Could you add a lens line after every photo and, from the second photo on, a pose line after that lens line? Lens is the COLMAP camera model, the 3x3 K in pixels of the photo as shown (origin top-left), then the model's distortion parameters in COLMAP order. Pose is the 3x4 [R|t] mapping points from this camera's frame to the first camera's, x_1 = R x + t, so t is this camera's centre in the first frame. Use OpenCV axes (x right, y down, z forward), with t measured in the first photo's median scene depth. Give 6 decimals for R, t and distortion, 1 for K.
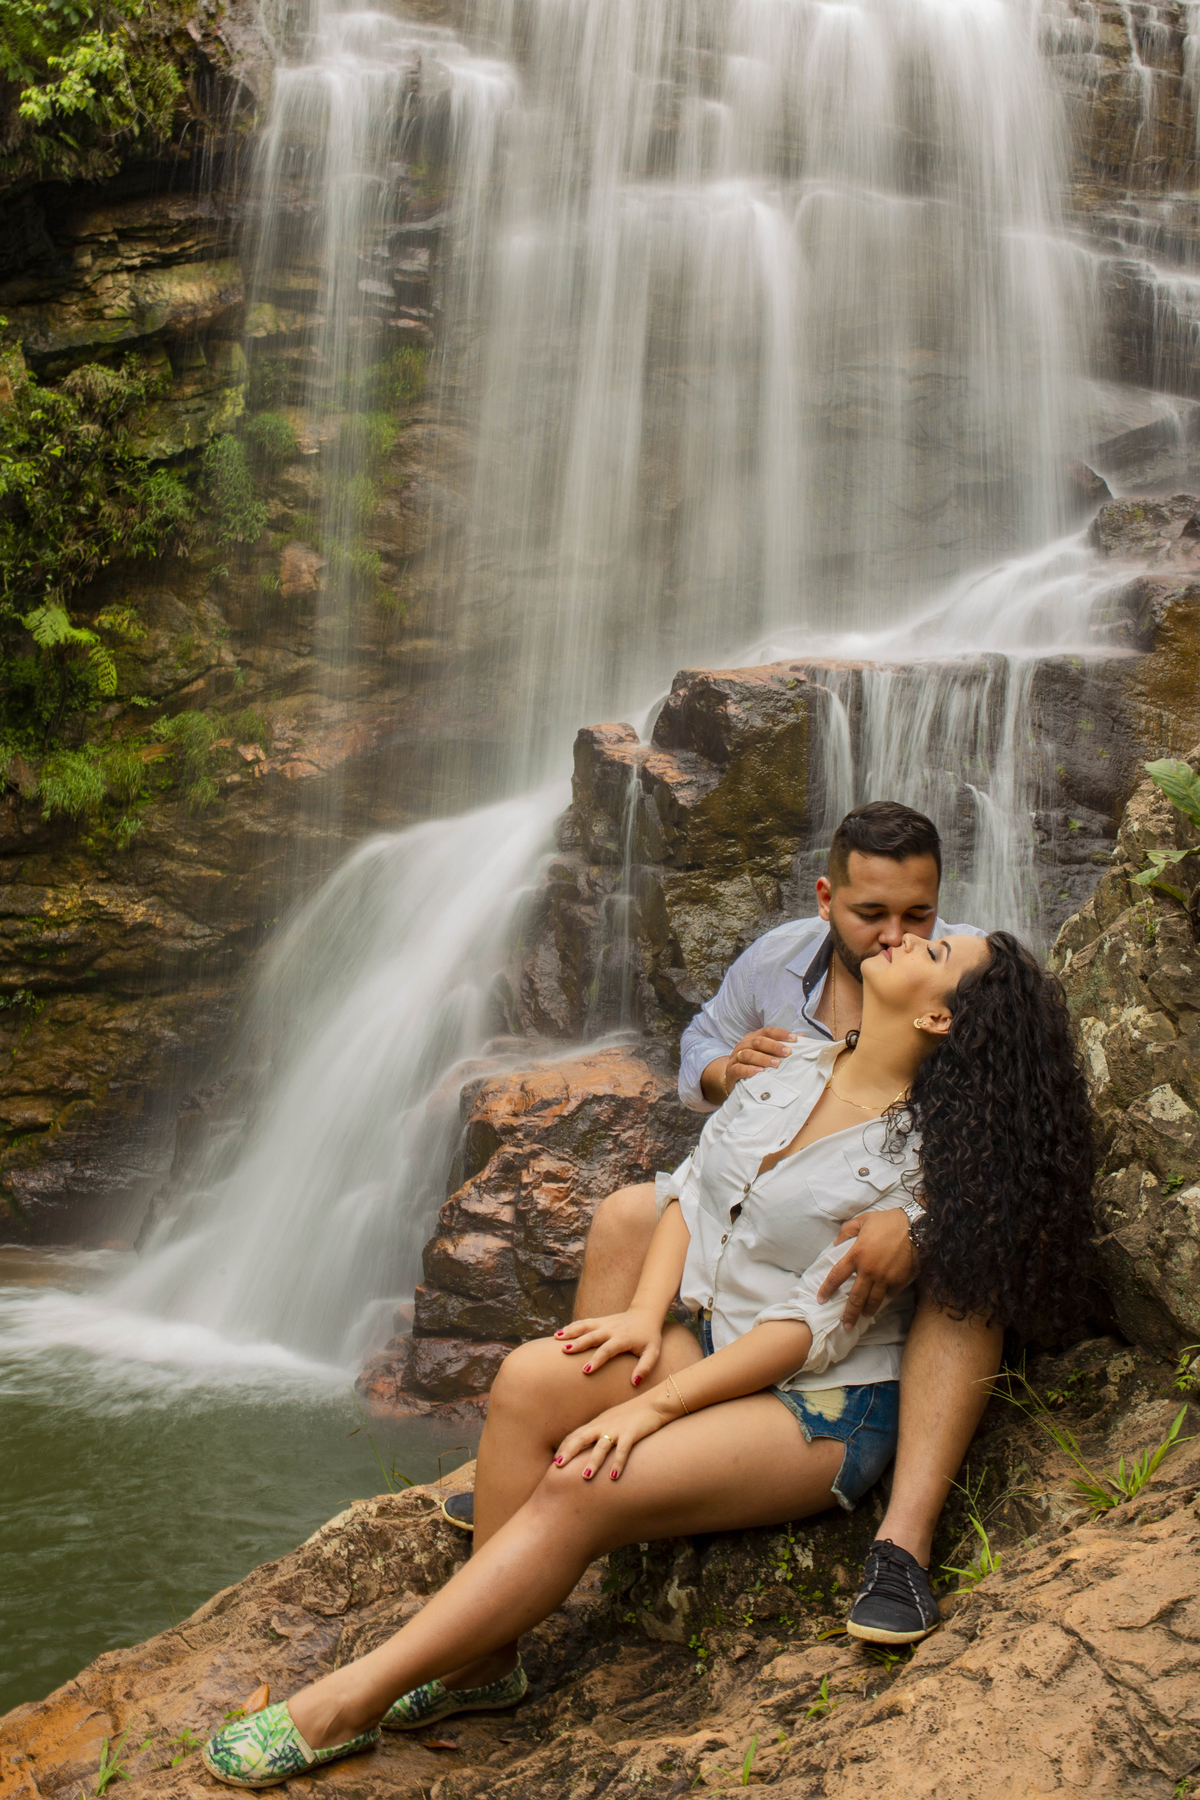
lens RADIAL K [[1840.4, 0, 600.0], [0, 1840.4, 900.0], [0, 0, 1]] dist [-0.061141, 0.145530]
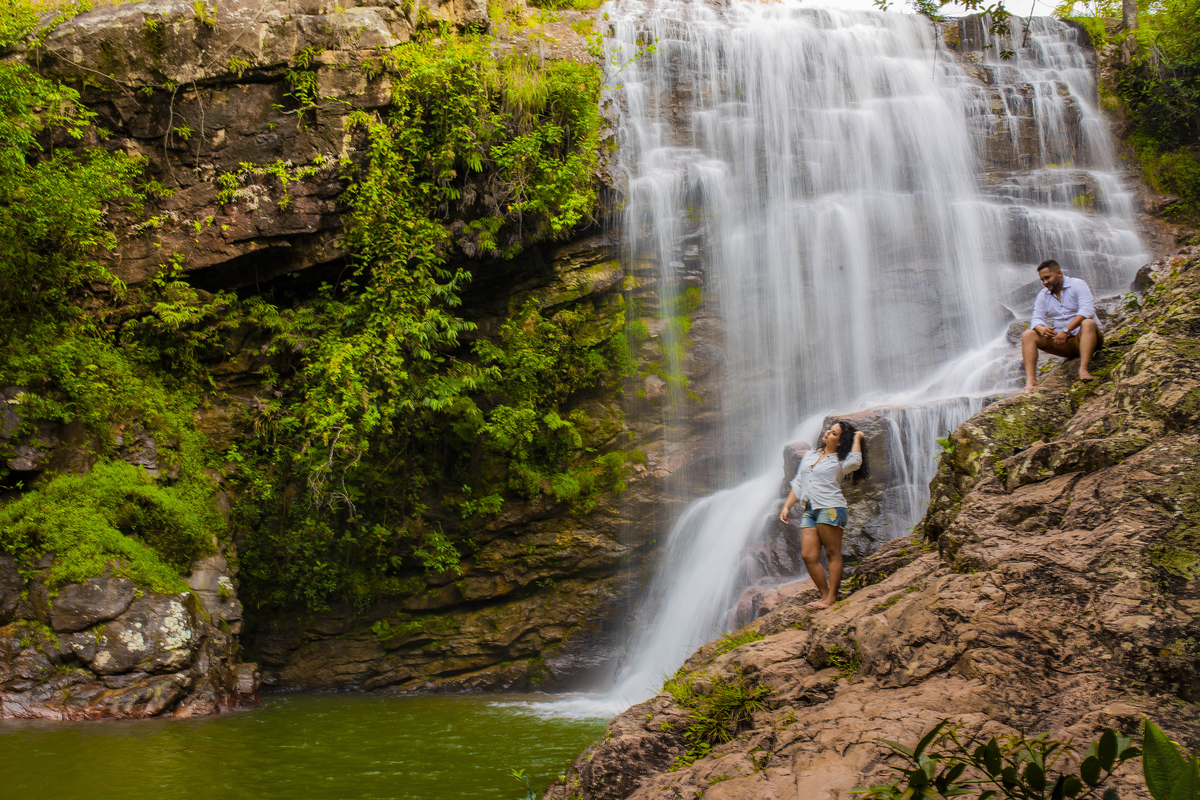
lens RADIAL K [[1226.9, 0, 600.0], [0, 1226.9, 400.0], [0, 0, 1]] dist [-0.061141, 0.145530]
pose [[0.988816, -0.088378, -0.120136, -0.047597], [0.070988, 0.987314, -0.142029, 0.050808], [0.131164, 0.131912, 0.982545, -0.527677]]
